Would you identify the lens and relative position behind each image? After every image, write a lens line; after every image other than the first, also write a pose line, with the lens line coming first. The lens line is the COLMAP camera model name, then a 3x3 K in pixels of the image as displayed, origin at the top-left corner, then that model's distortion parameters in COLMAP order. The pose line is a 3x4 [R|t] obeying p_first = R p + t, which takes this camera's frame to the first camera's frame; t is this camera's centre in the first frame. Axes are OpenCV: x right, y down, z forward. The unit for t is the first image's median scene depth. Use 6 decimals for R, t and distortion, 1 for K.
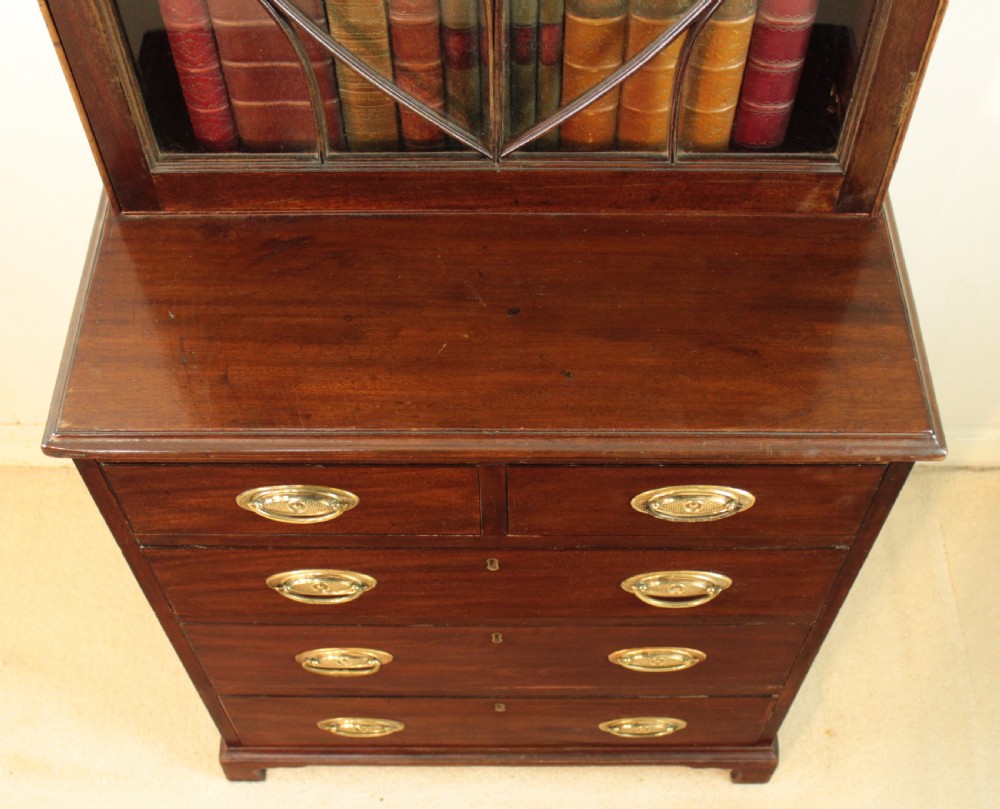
lens RADIAL K [[1280.3, 0, 514.7], [0, 1280.3, 452.3], [0, 0, 1]] dist [-0.132363, 0.029930]
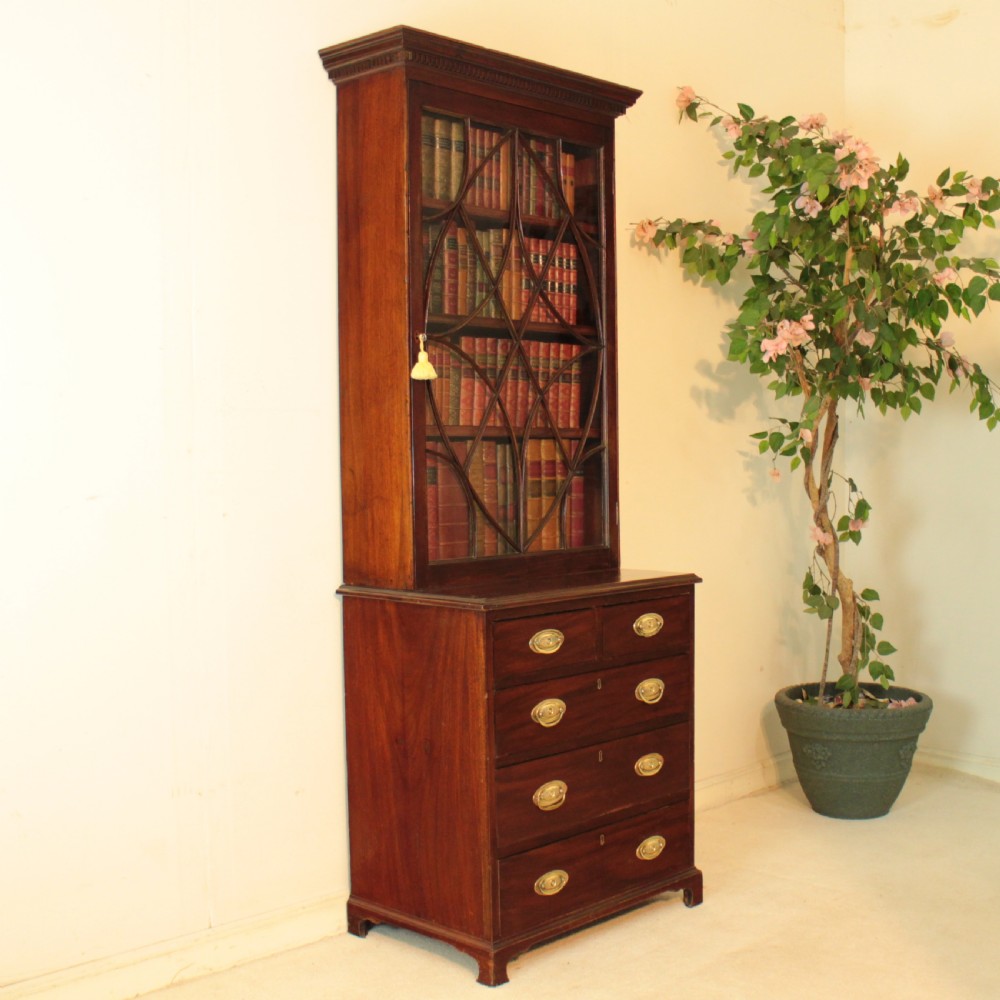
lens RADIAL K [[1338.9, 0, 519.1], [0, 1338.9, 537.9], [0, 0, 1]] dist [-0.180963, 0.079529]
pose [[0.700494, -0.061801, 0.710977, -2.044613], [0.609823, 0.569330, -0.551343, 1.324526], [-0.370707, 0.819783, 0.436500, -0.282159]]
